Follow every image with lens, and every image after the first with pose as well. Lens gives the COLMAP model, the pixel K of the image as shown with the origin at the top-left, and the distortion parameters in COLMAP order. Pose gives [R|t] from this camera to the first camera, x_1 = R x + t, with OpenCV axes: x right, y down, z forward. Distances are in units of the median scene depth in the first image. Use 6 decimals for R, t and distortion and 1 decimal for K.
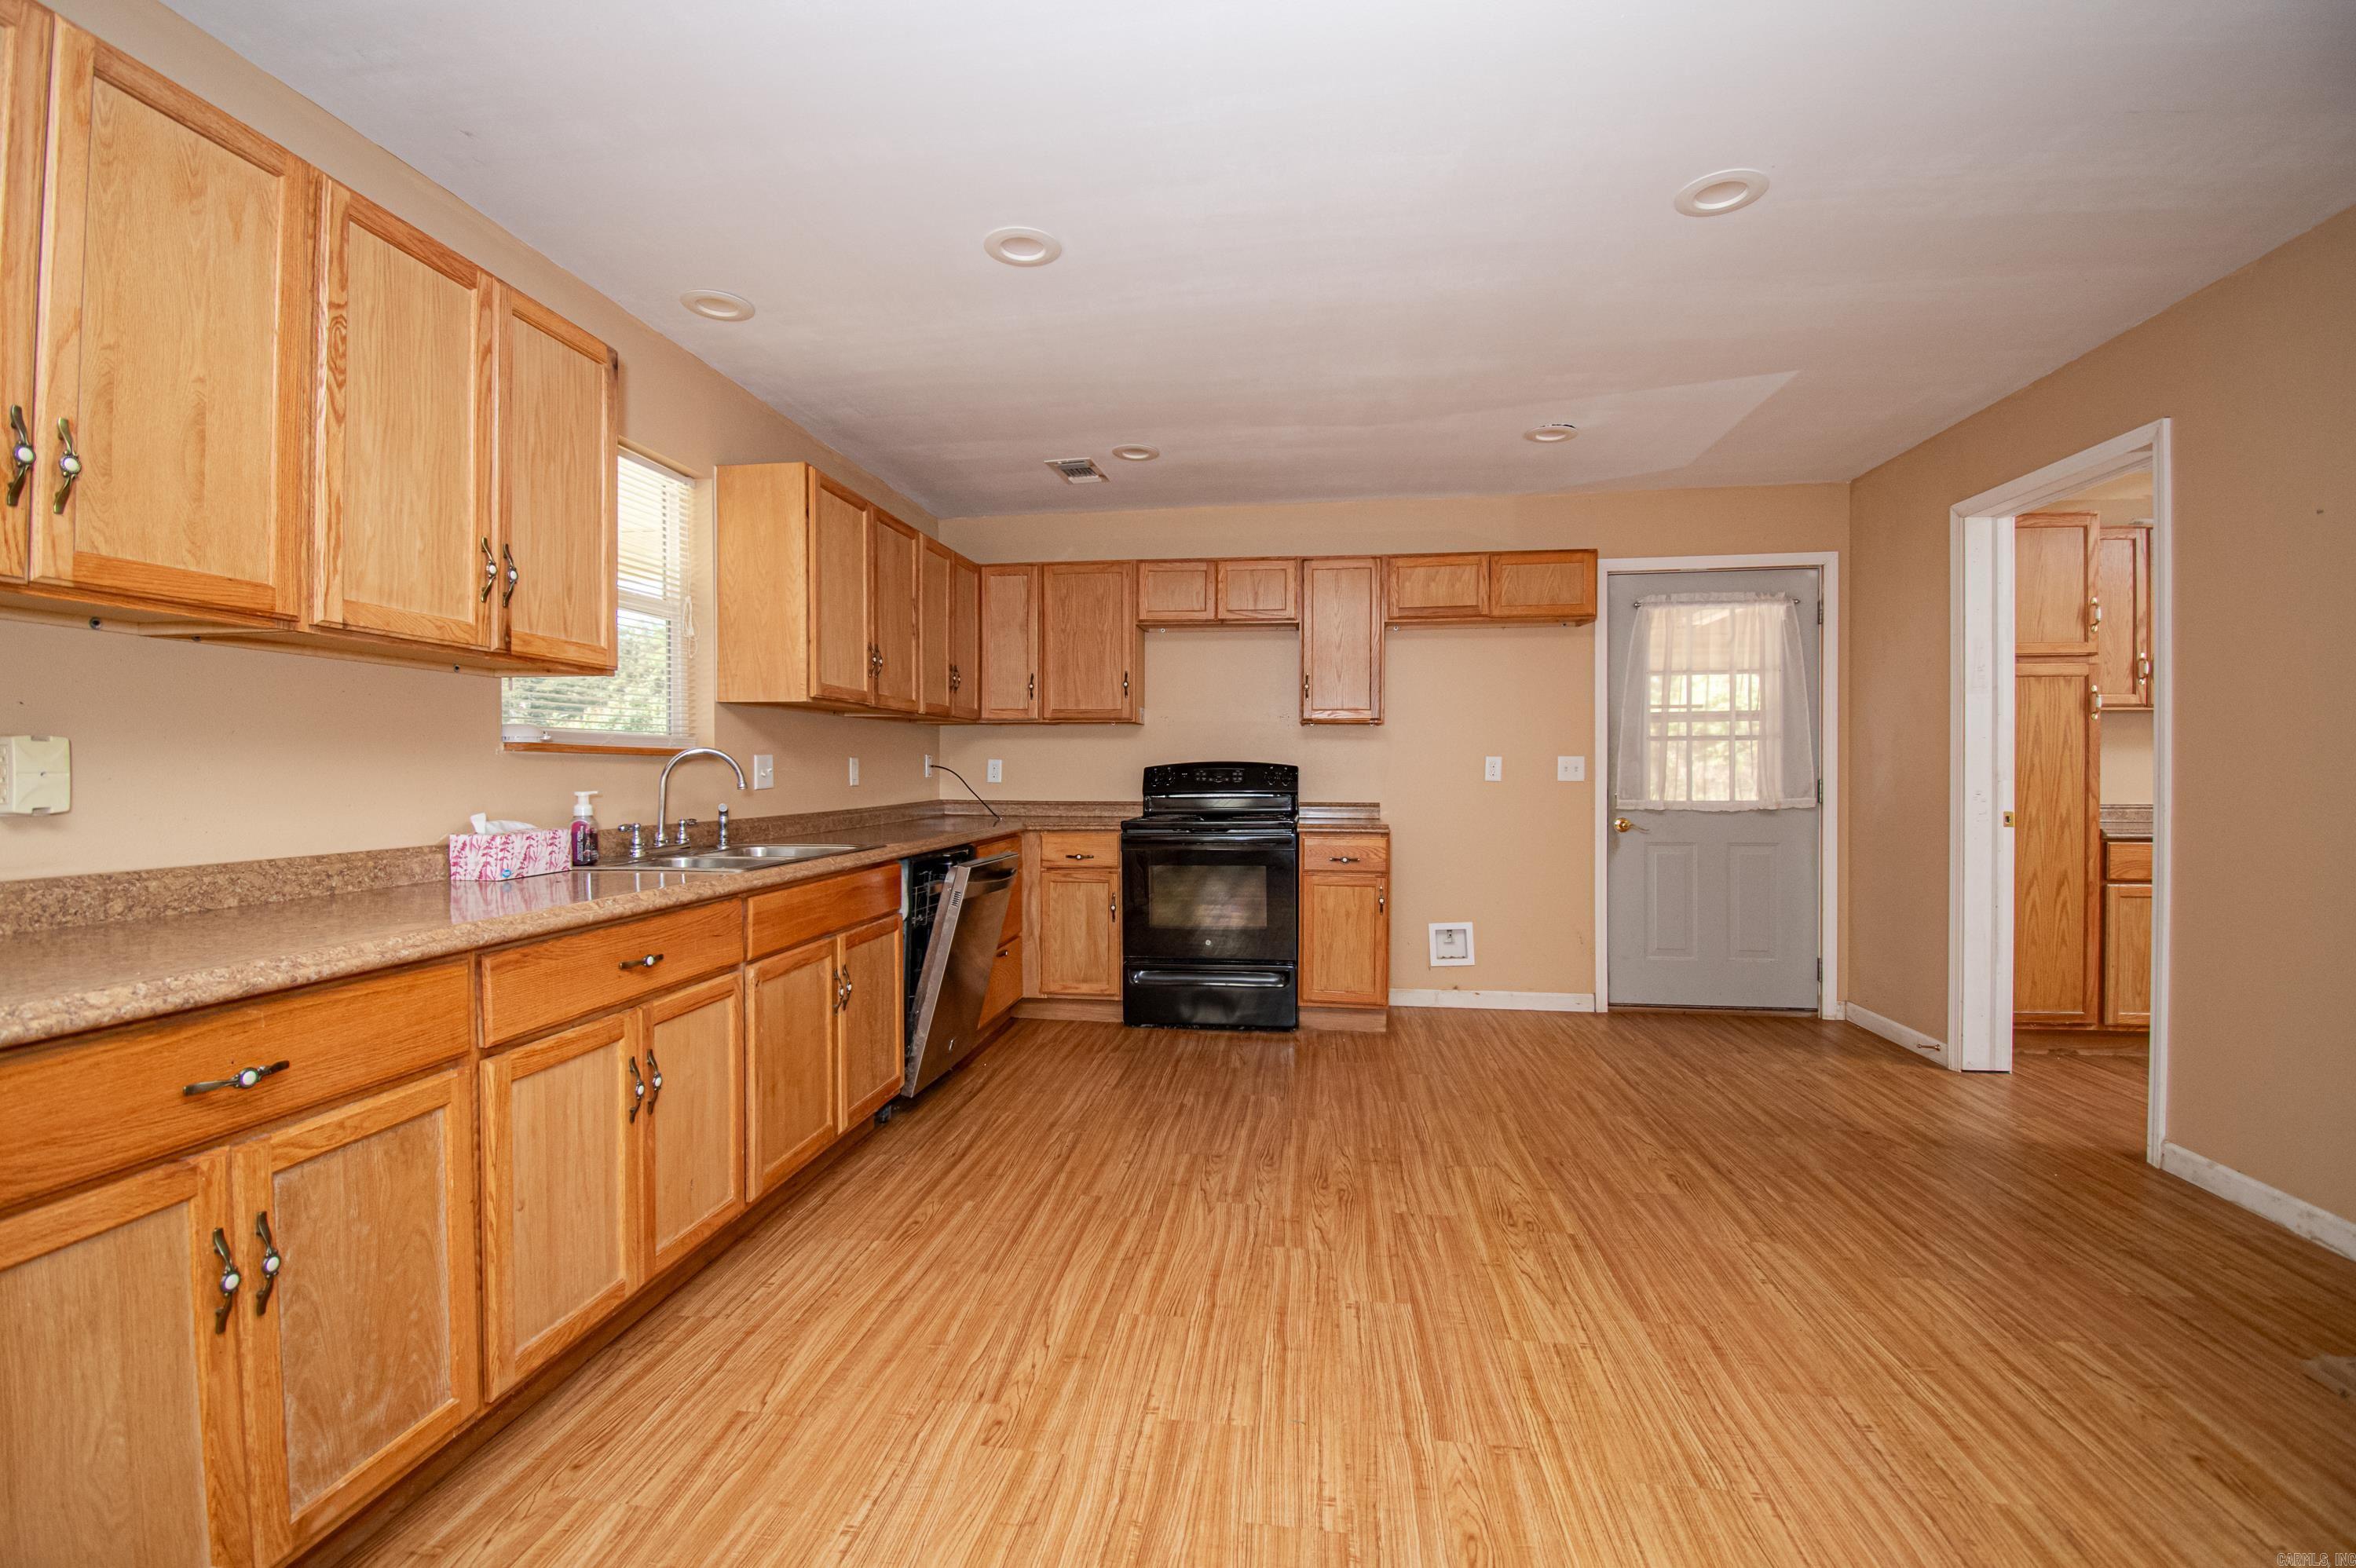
lens RADIAL K [[1036.9, 0, 1155.6], [0, 1036.9, 776.0], [0, 0, 1]] dist [-0.000401, -0.002325]
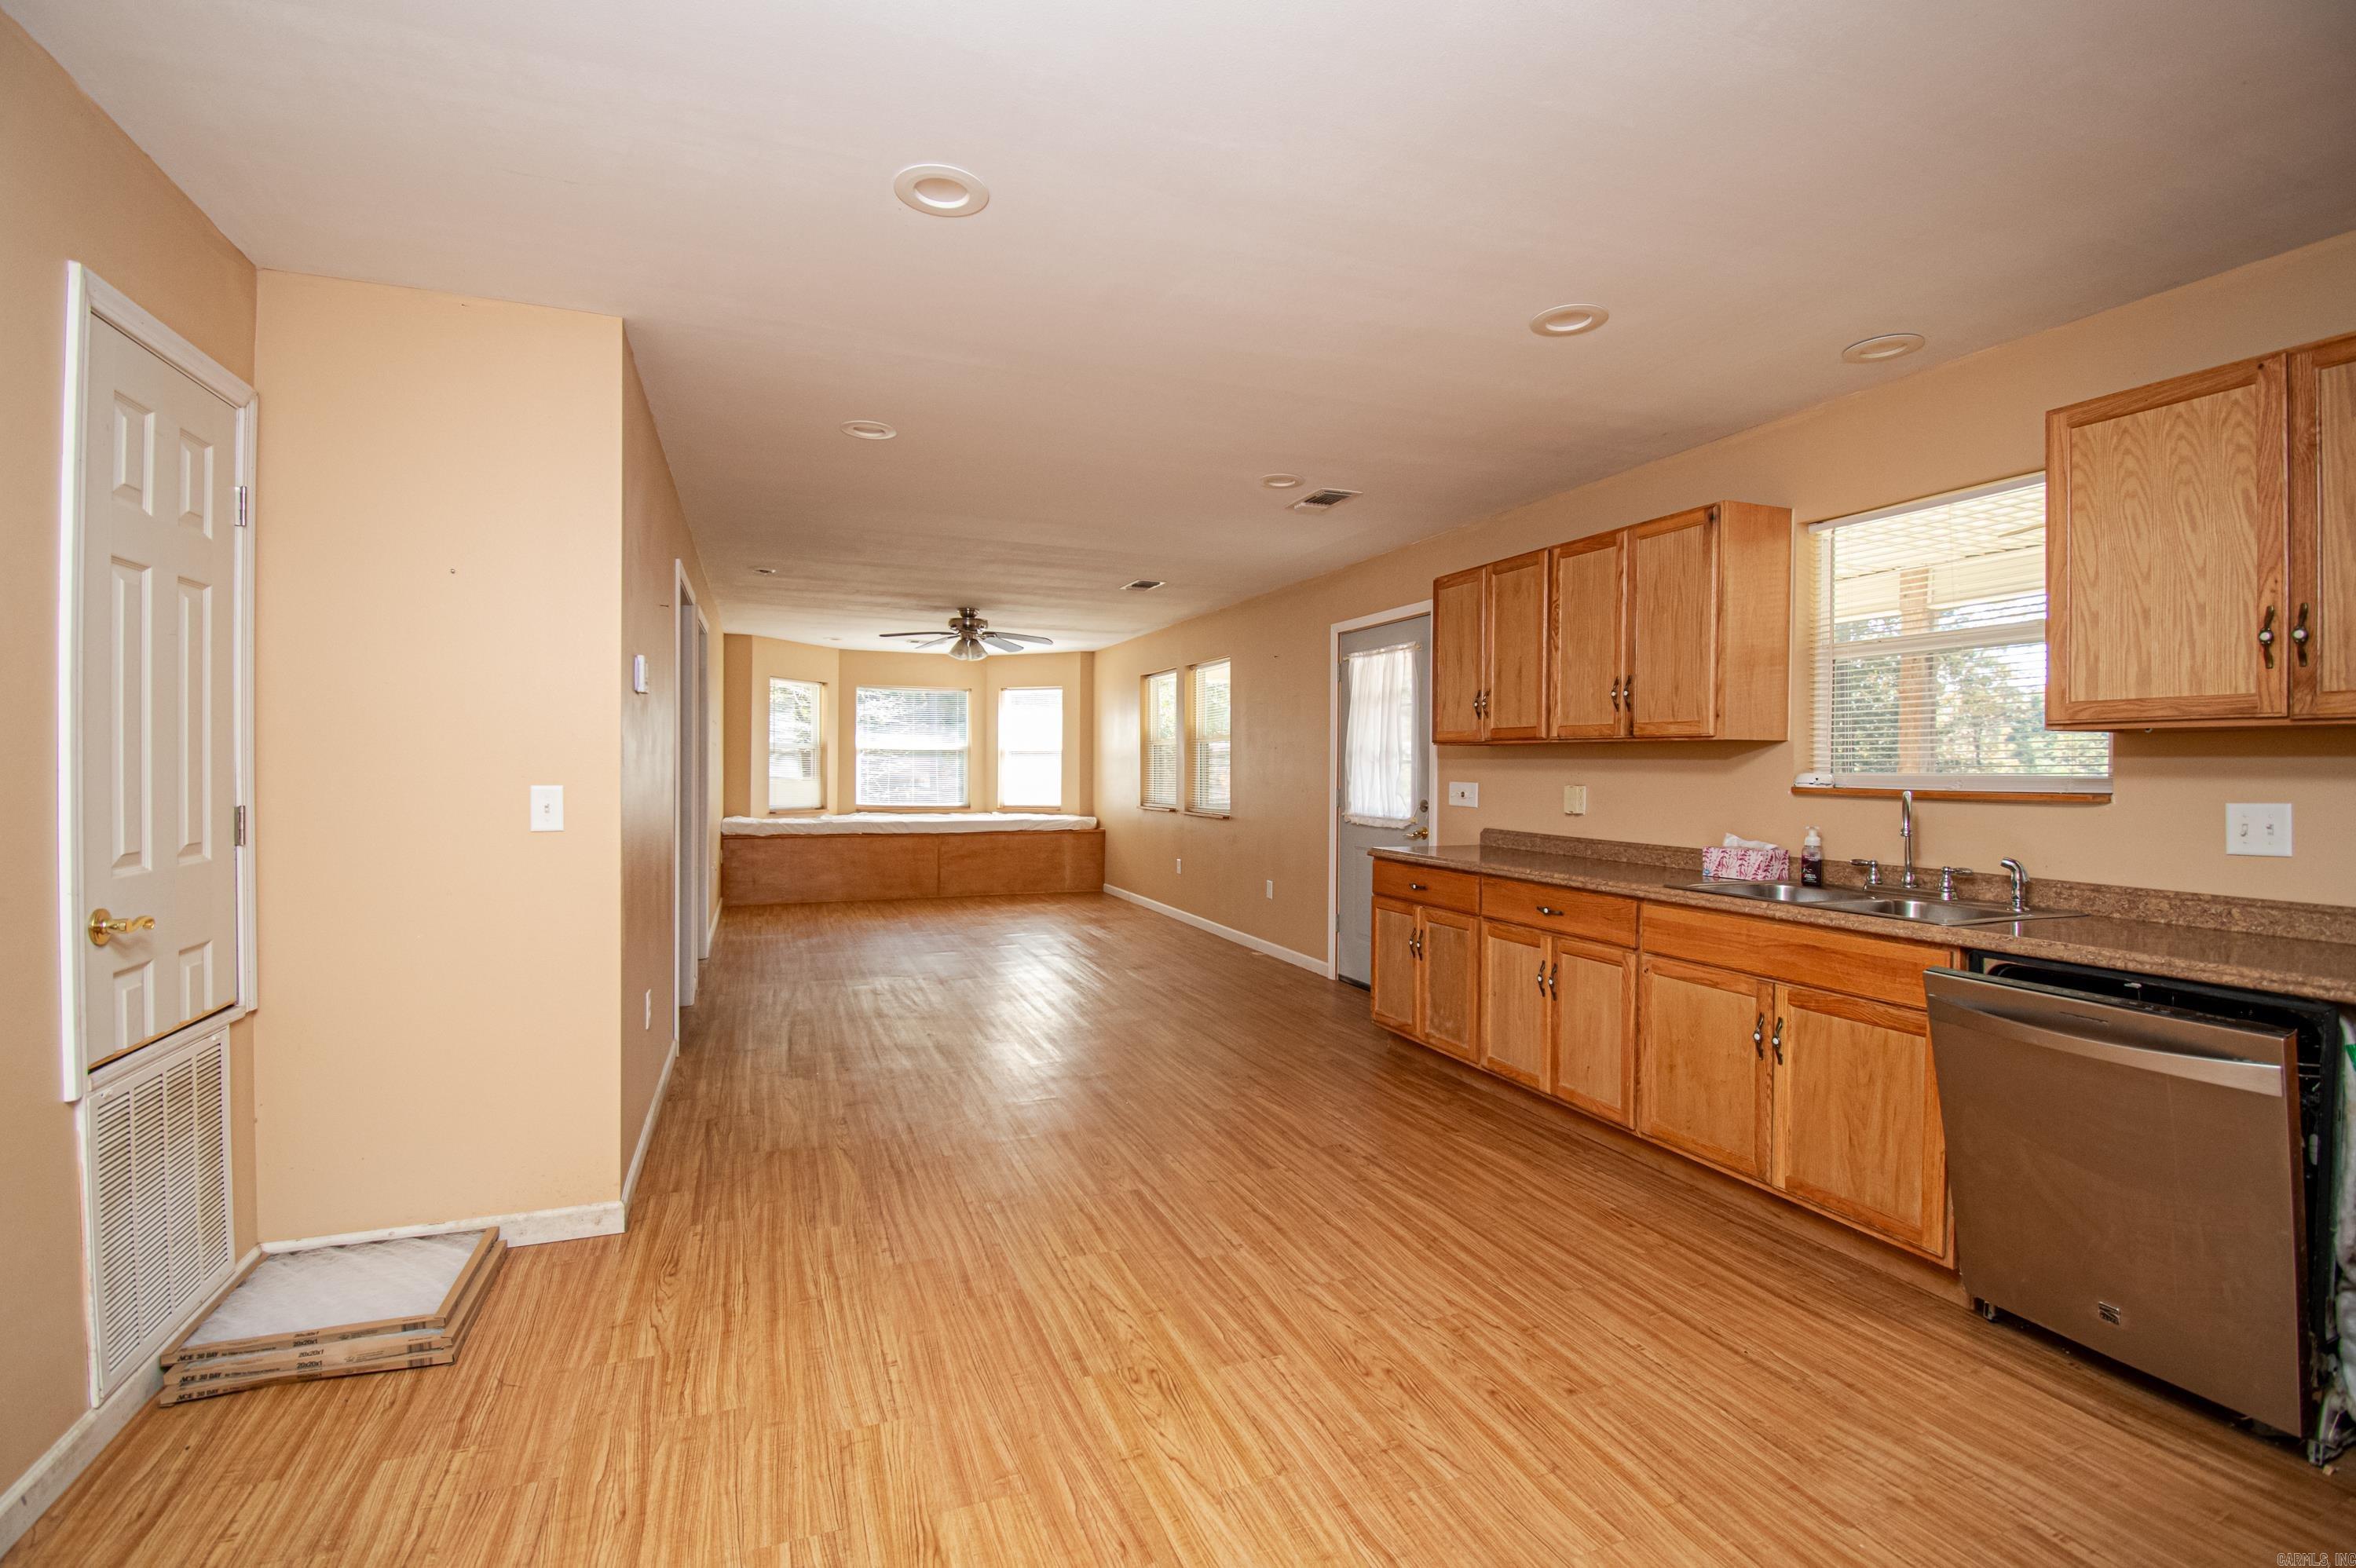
lens RADIAL K [[1036.9, 0, 1168.9], [0, 1036.9, 773.0], [0, 0, 1]] dist [-0.000401, -0.002325]
pose [[-0.864899, -0.004648, -0.501924, 0.886890], [-0.012651, 0.999841, 0.012542, -0.065219], [0.501786, 0.017197, -0.864821, 2.025187]]
